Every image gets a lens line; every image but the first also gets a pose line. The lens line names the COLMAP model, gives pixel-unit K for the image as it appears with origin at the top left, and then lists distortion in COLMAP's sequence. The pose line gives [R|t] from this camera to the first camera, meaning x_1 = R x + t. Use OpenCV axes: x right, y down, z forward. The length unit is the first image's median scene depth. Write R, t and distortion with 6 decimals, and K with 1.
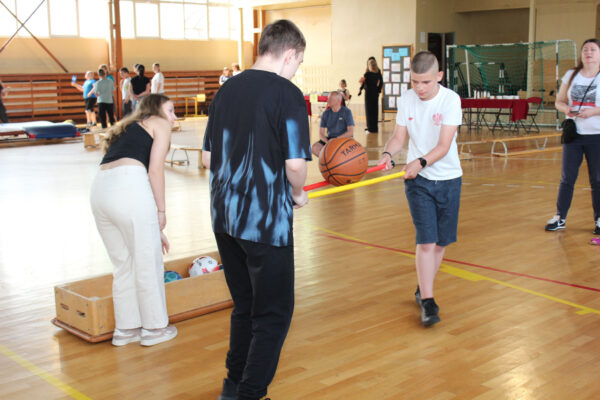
lens RADIAL K [[814.3, 0, 299.9], [0, 814.3, 199.9], [0, 0, 1]] dist [-0.003692, 0.000000]
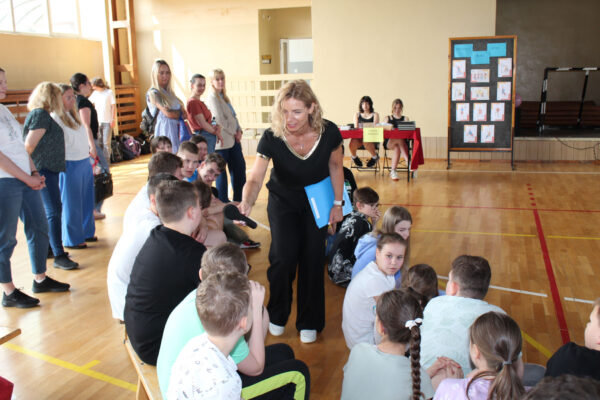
lens RADIAL K [[621.1, 0, 300.3], [0, 621.1, 200.2], [0, 0, 1]] dist [-0.056387, 0.000000]
pose [[0.881448, -0.104474, 0.460581, -0.212431], [0.092422, 0.994528, 0.048715, -0.106217], [-0.463150, -0.000372, 0.886280, 0.660709]]
